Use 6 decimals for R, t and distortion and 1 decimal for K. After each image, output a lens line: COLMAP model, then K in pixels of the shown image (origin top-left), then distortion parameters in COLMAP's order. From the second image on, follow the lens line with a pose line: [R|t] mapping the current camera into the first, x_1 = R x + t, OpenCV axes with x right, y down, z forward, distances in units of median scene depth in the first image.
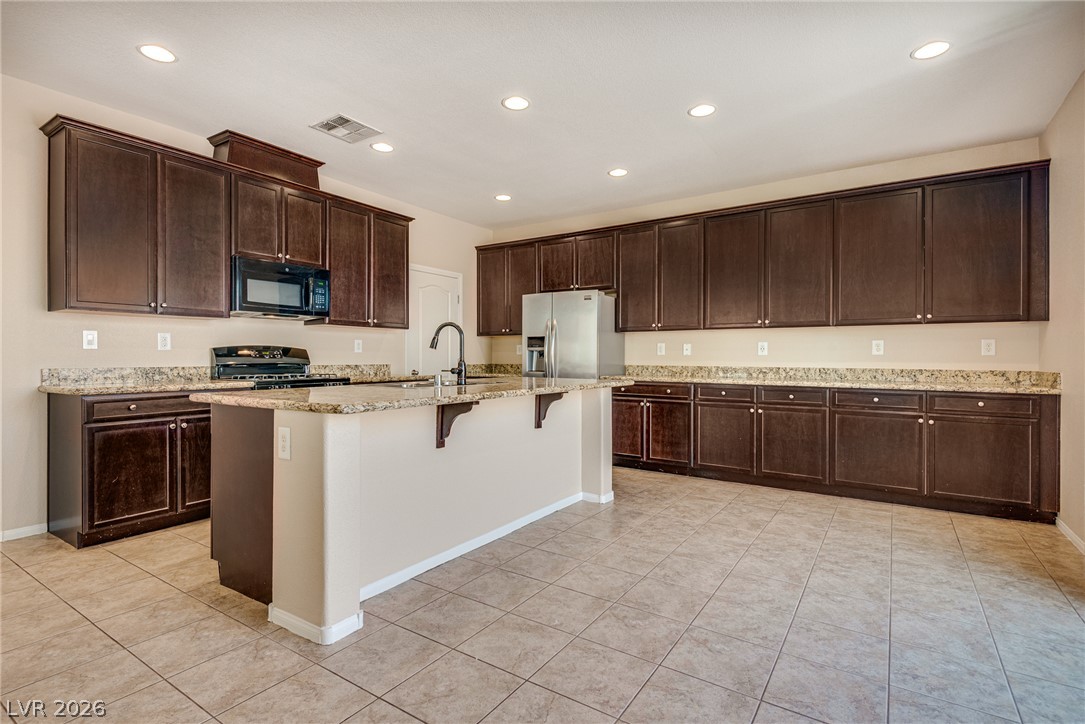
lens RADIAL K [[523.9, 0, 543.0], [0, 523.9, 368.1], [0, 0, 1]] dist [0.032639, -0.025402]
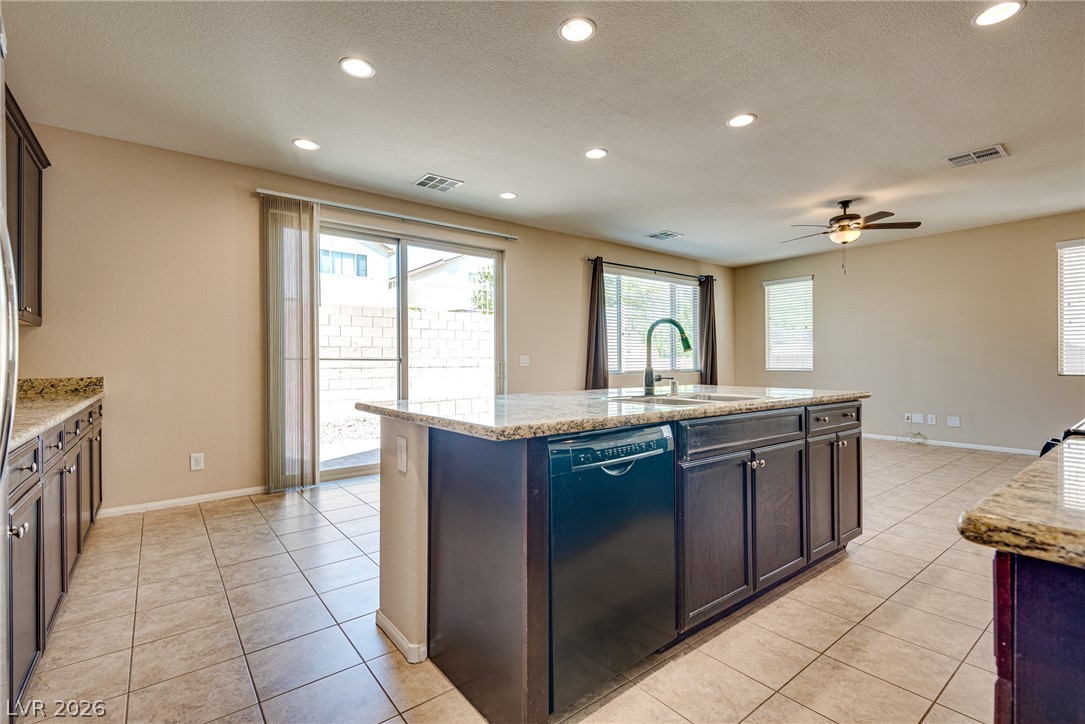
lens RADIAL K [[491.7, 0, 540.9], [0, 491.7, 359.6], [0, 0, 1]] dist [0.020249, -0.015144]
pose [[-0.949128, 0.004203, 0.314862, -0.187695], [0.009305, 0.999849, 0.014703, -0.027769], [-0.314752, 0.016885, -0.949024, 1.419813]]
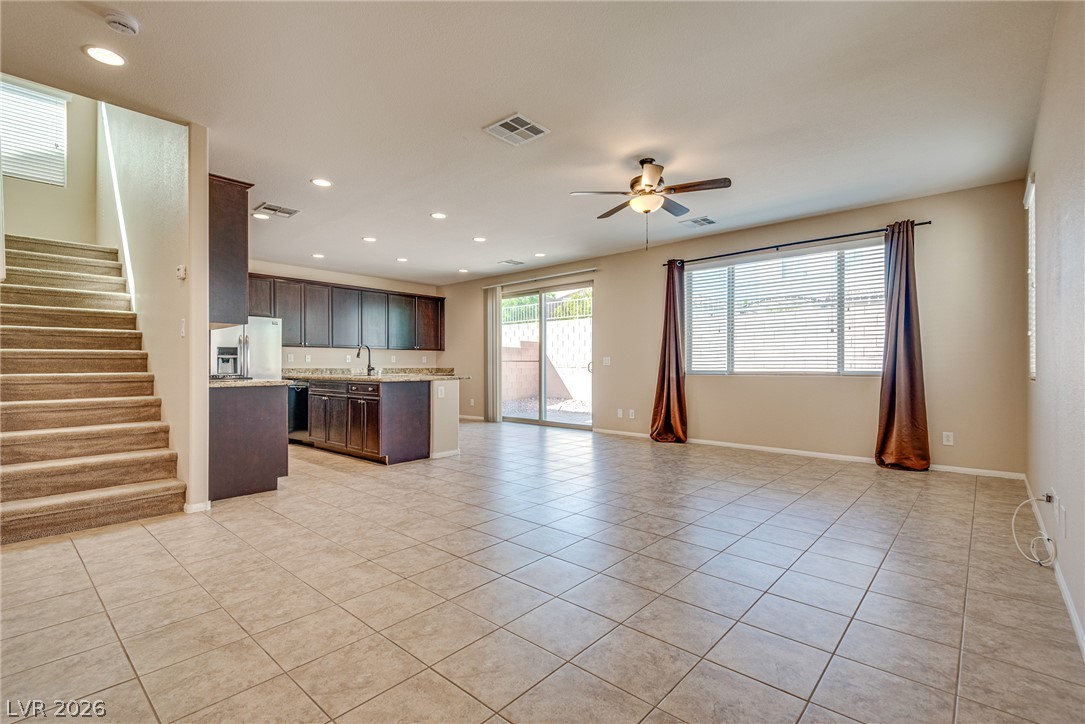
lens RADIAL K [[495.9, 0, 536.0], [0, 495.9, 365.1], [0, 0, 1]] dist [0.028143, -0.014669]
pose [[0.151031, -0.001102, 0.988528, -1.575303], [0.024195, 0.999704, -0.002583, 0.010018], [-0.988233, 0.024308, 0.151013, 0.055944]]
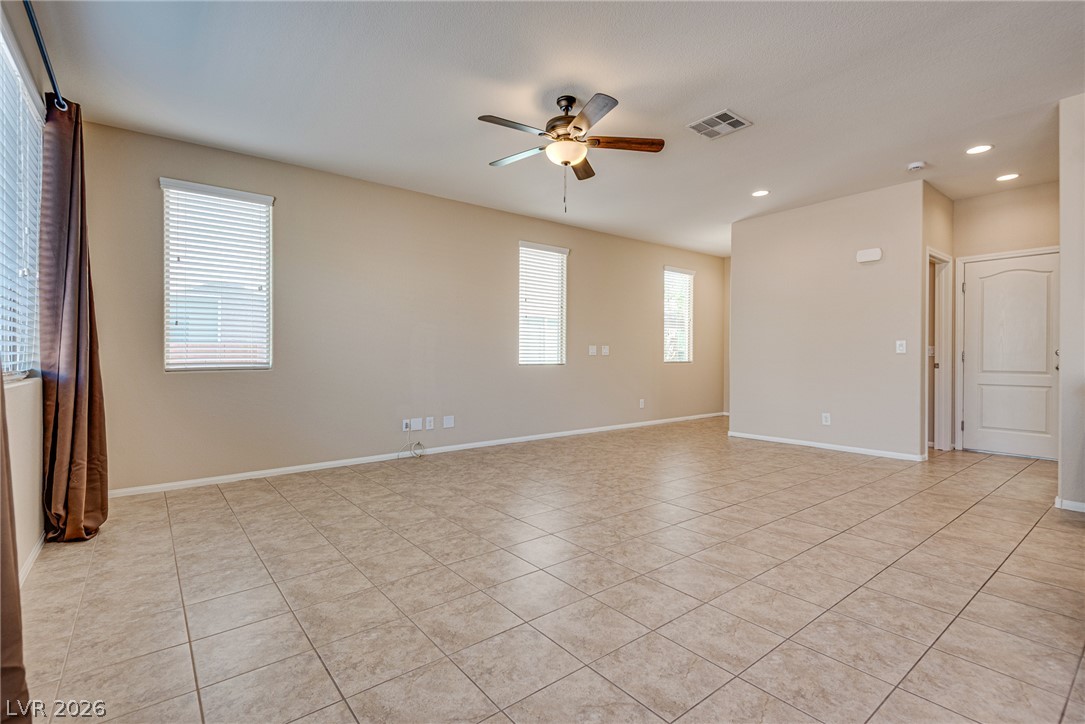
lens RADIAL K [[504.0, 0, 544.0], [0, 504.0, 359.1], [0, 0, 1]] dist [0.028790, -0.021349]
pose [[-0.307992, 0.002445, -0.951386, 0.275543], [-0.019946, 0.999760, 0.009026, 0.014884], [0.951180, 0.021756, -0.307869, 0.209052]]
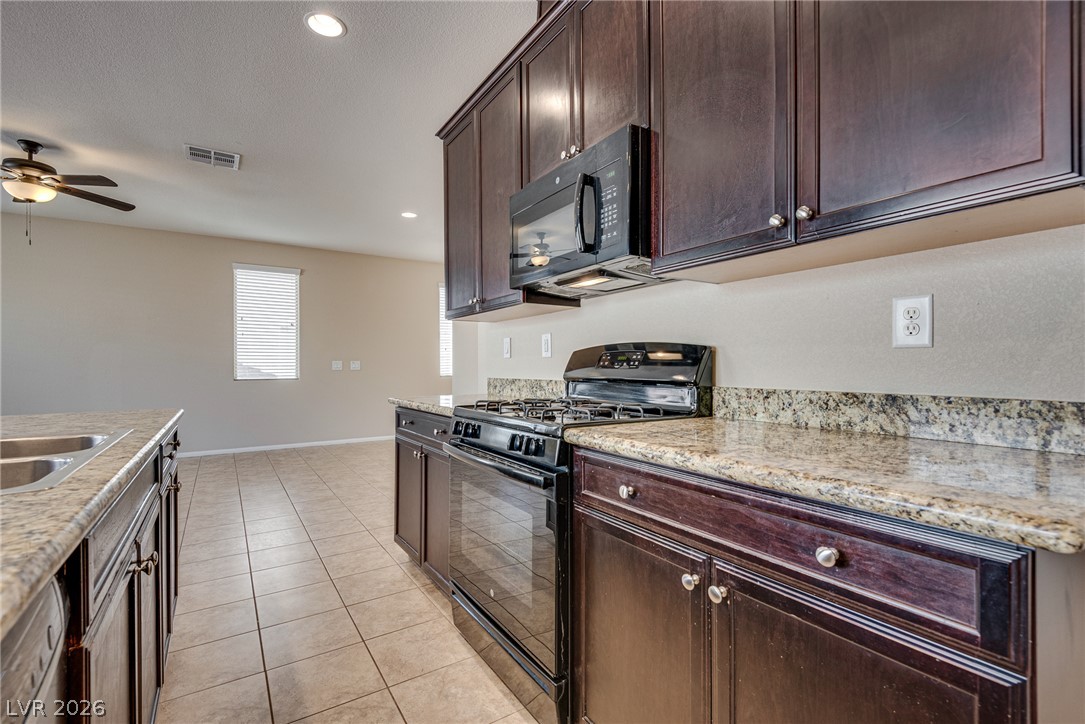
lens RADIAL K [[495.9, 0, 536.0], [0, 495.9, 365.1], [0, 0, 1]] dist [0.028143, -0.014669]
pose [[-0.413578, -0.002612, -0.910465, -0.080642], [-0.017210, 0.999840, 0.004949, -0.023621], [0.910306, 0.017715, -0.413557, 1.183141]]
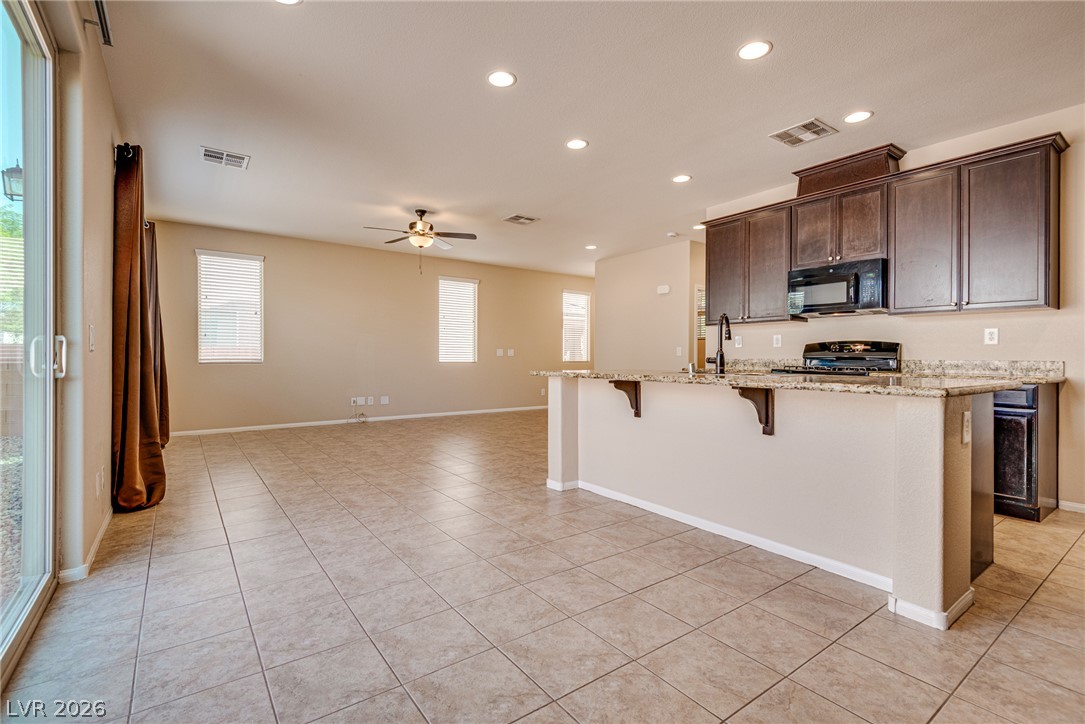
lens RADIAL K [[497.2, 0, 538.0], [0, 497.2, 366.2], [0, 0, 1]] dist [0.043347, -0.033757]
pose [[-0.350226, 0.013136, -0.936573, 0.707473], [-0.025819, 0.999386, 0.023672, 0.002088], [0.936309, 0.032472, -0.349672, 0.808503]]
